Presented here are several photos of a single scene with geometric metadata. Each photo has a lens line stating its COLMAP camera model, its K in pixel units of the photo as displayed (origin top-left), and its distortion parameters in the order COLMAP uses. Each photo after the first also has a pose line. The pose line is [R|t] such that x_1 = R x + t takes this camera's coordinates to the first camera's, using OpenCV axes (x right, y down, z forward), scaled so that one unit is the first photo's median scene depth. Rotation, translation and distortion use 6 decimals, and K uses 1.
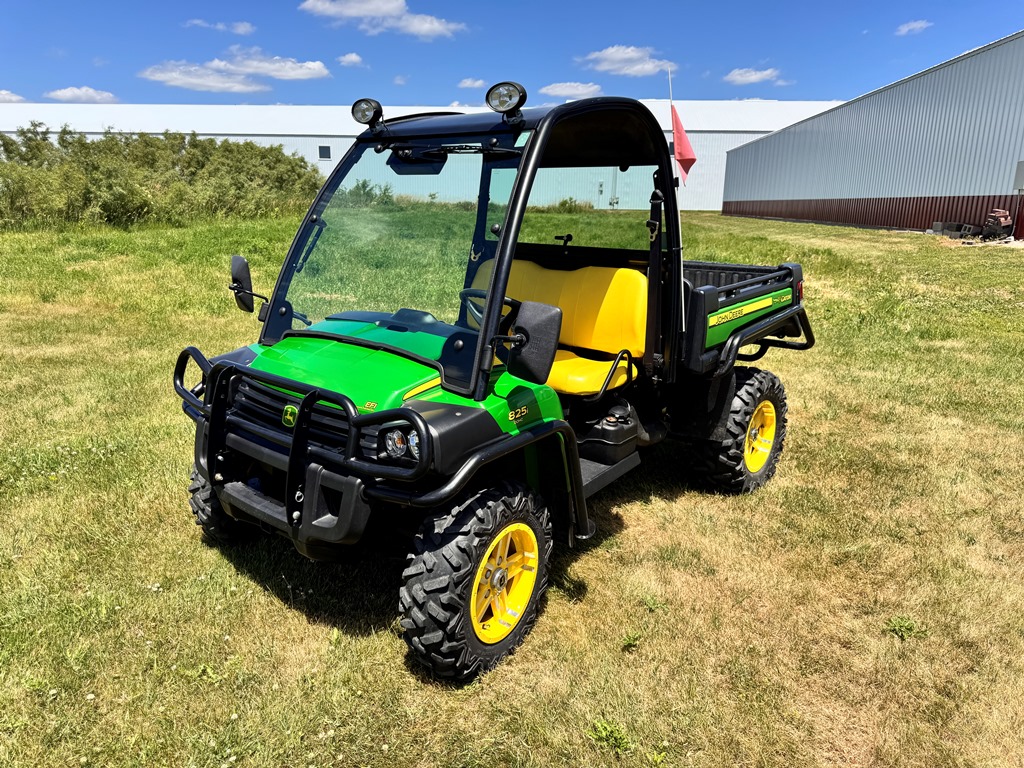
lens RADIAL K [[736.1, 0, 514.2], [0, 736.1, 382.0], [0, 0, 1]] dist [0.067030, -0.095841]
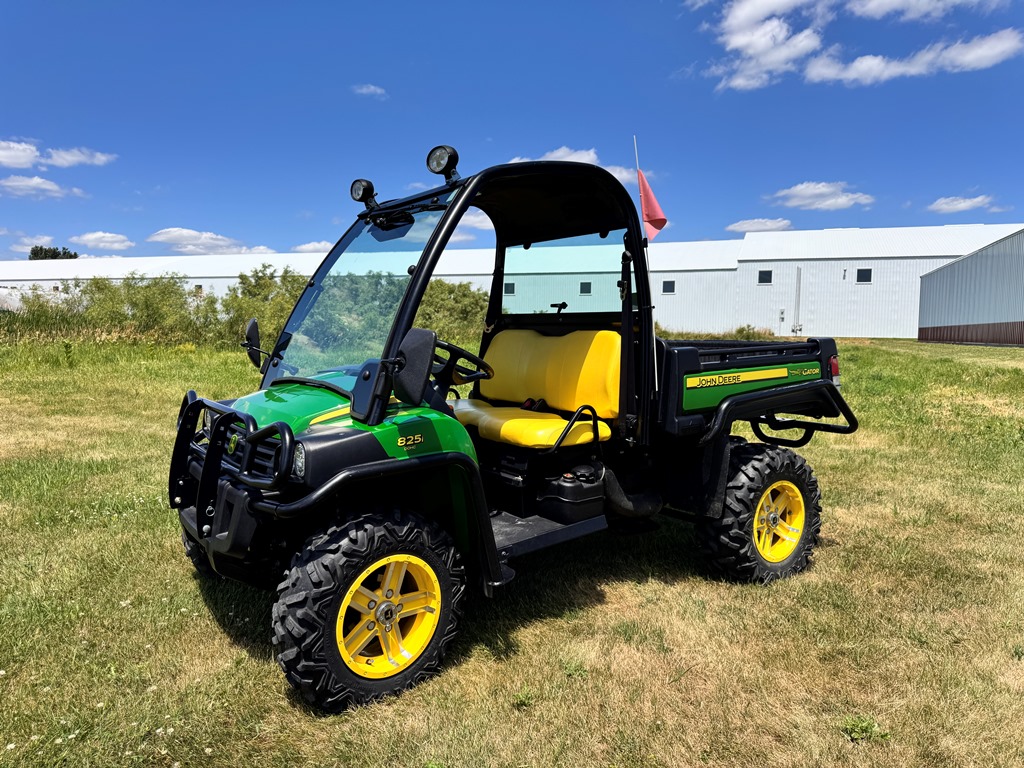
lens RADIAL K [[735.6, 0, 511.7], [0, 735.6, 373.9], [0, 0, 1]] dist [0.049406, -0.061097]
pose [[0.967493, 0.009329, -0.252726, 0.277313], [-0.056279, 0.982203, -0.179191, 0.088108], [0.246556, 0.187589, 0.950800, 0.034691]]
